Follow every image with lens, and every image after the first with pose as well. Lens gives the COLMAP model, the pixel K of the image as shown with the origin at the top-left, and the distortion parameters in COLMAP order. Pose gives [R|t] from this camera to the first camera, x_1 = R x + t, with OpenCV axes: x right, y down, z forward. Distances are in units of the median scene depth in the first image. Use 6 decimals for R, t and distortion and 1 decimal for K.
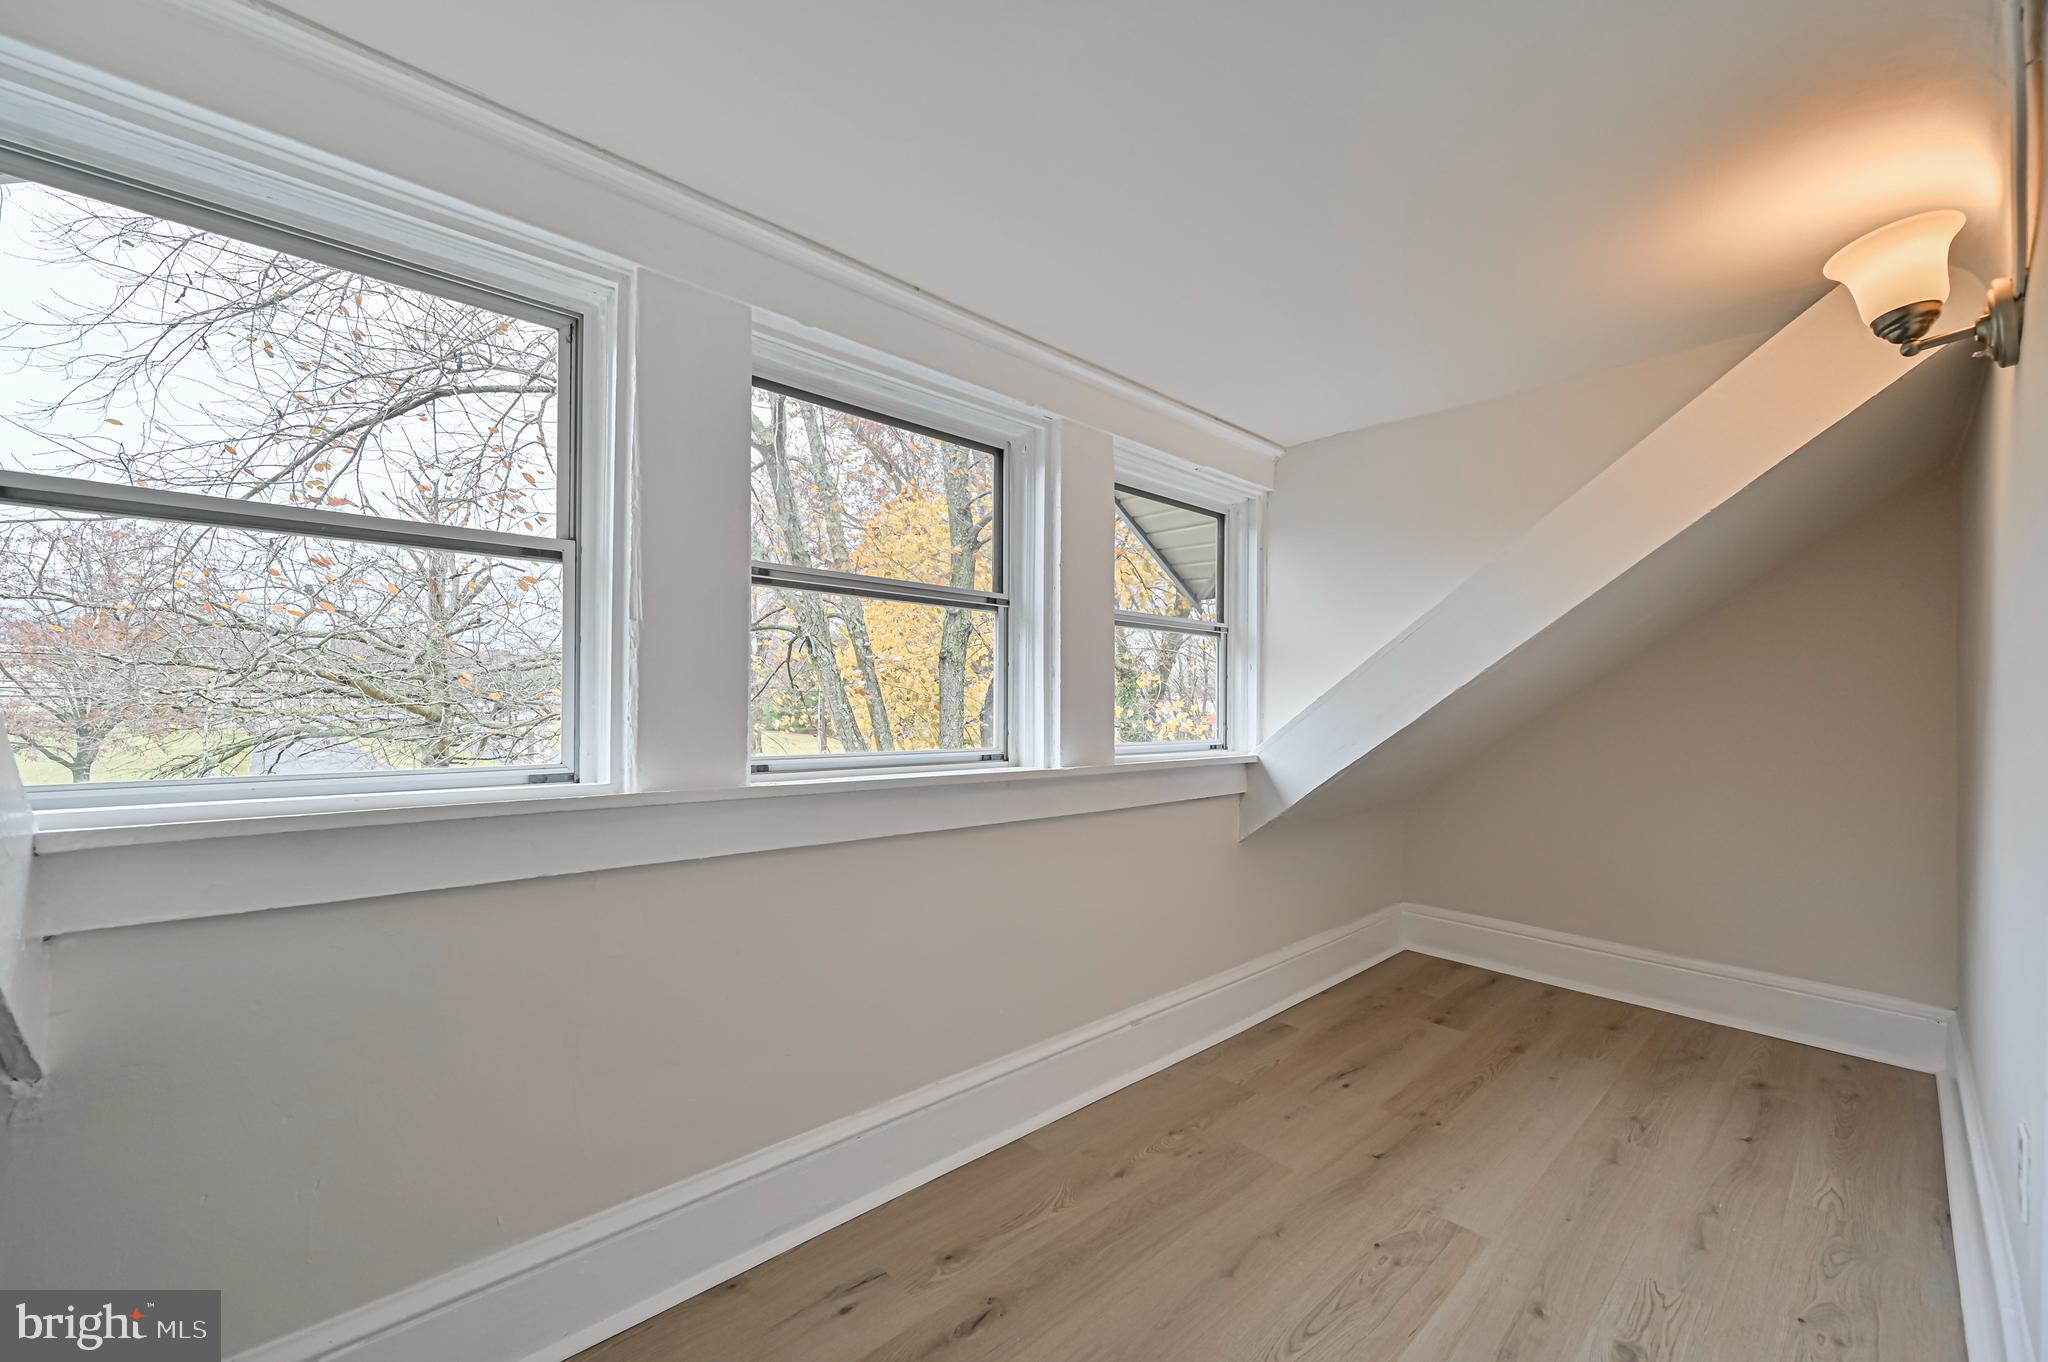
lens RADIAL K [[814.2, 0, 1026.0], [0, 814.2, 689.9], [0, 0, 1]] dist [-0.002224, -0.000099]
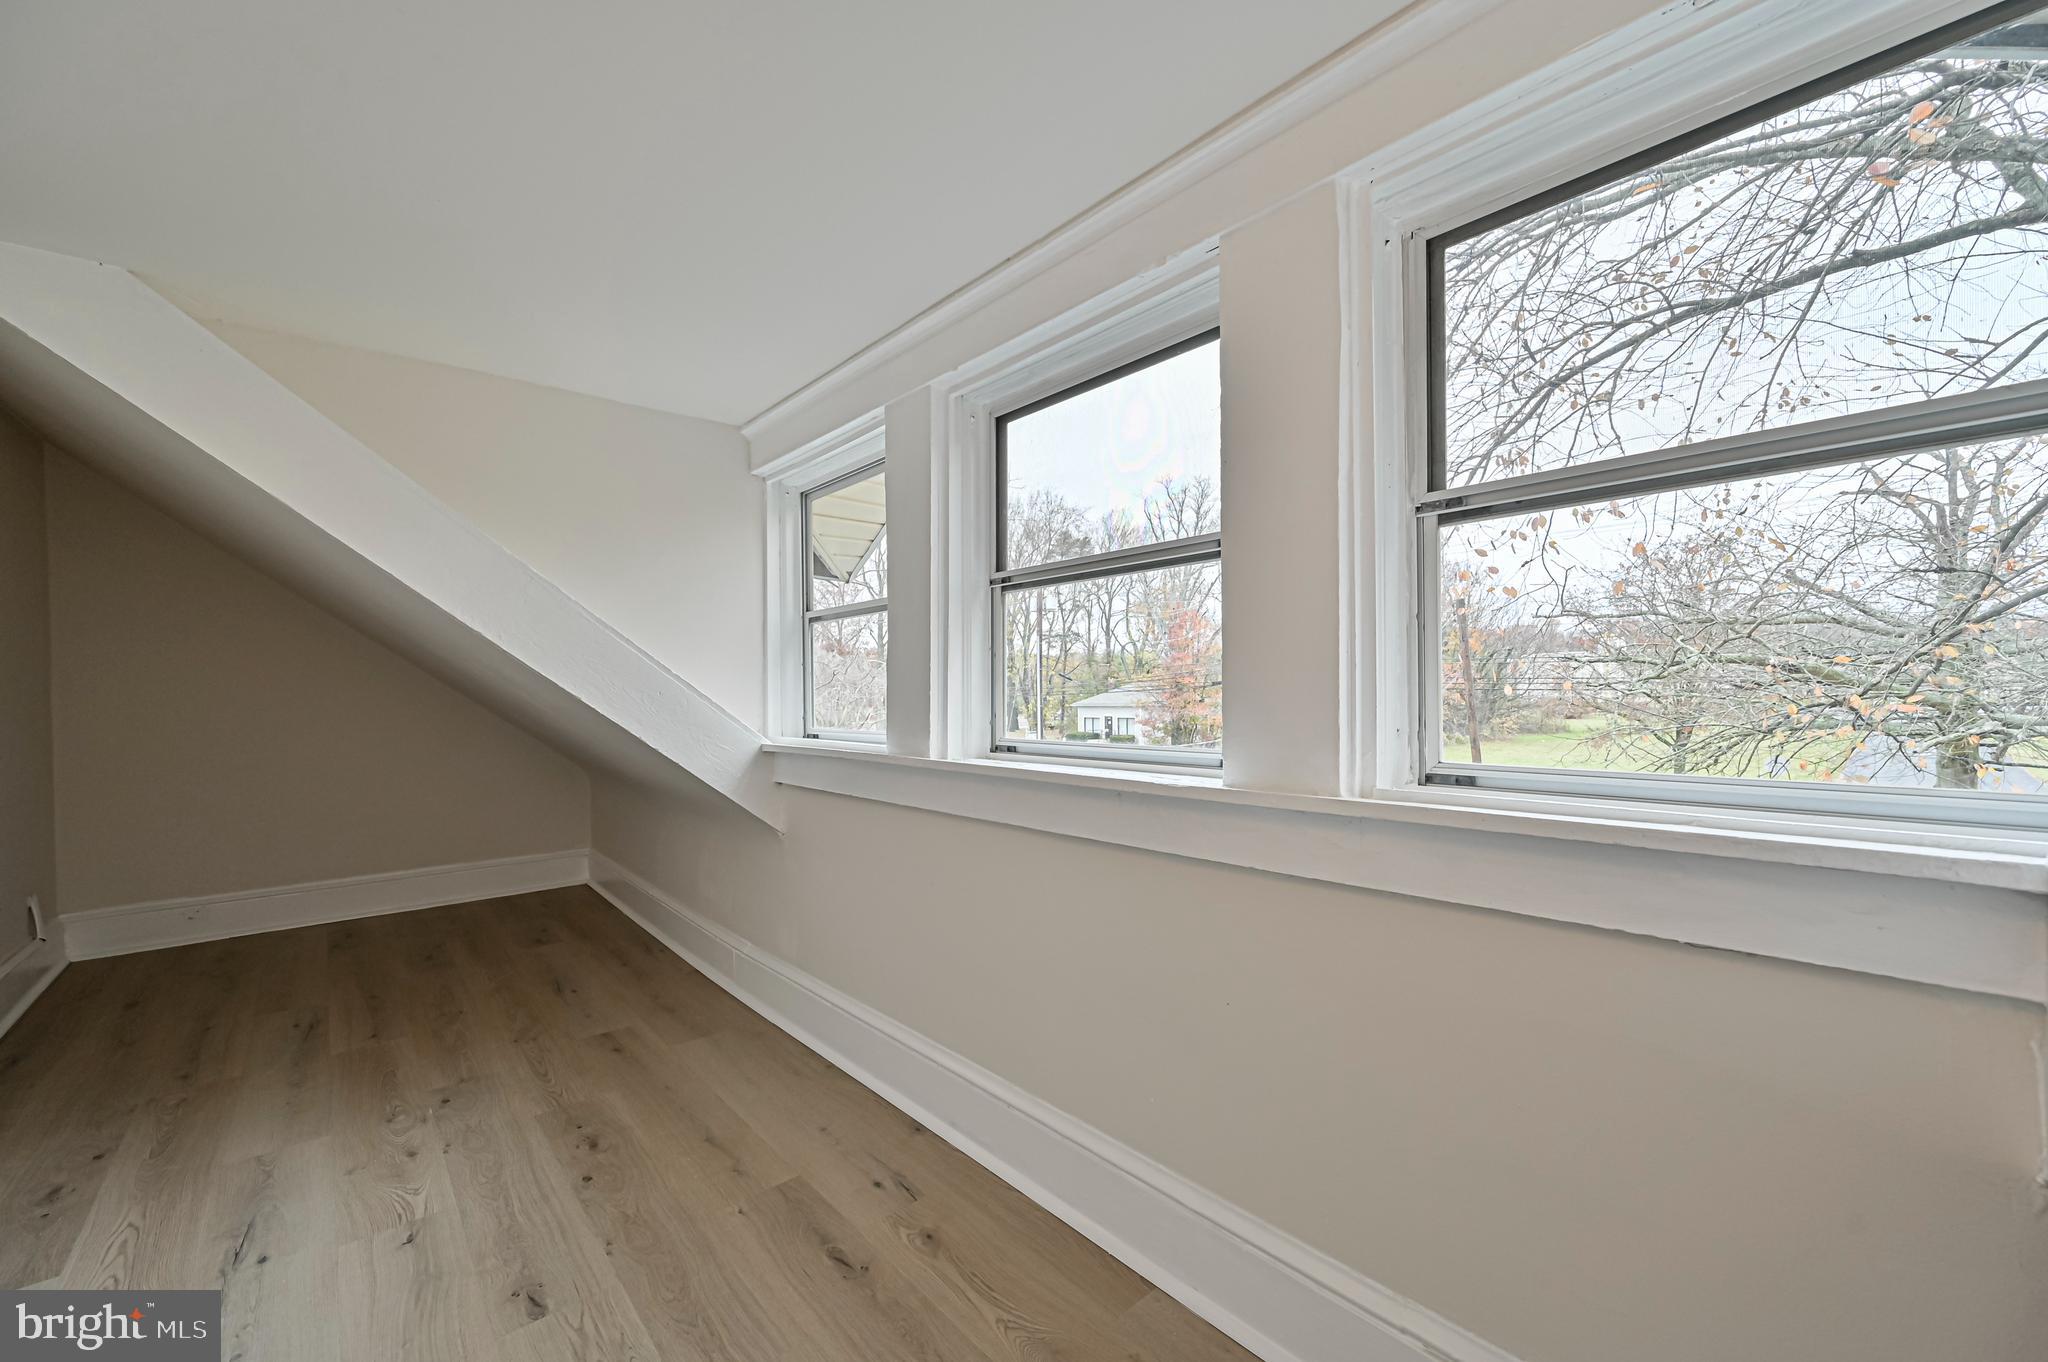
lens RADIAL K [[814.2, 0, 1026.0], [0, 814.2, 689.9], [0, 0, 1]] dist [-0.002224, -0.000099]
pose [[-0.028540, -0.012206, -0.999518, 0.884839], [0.024988, 0.999604, -0.012921, 0.030299], [0.999280, -0.025344, -0.028224, 1.115784]]
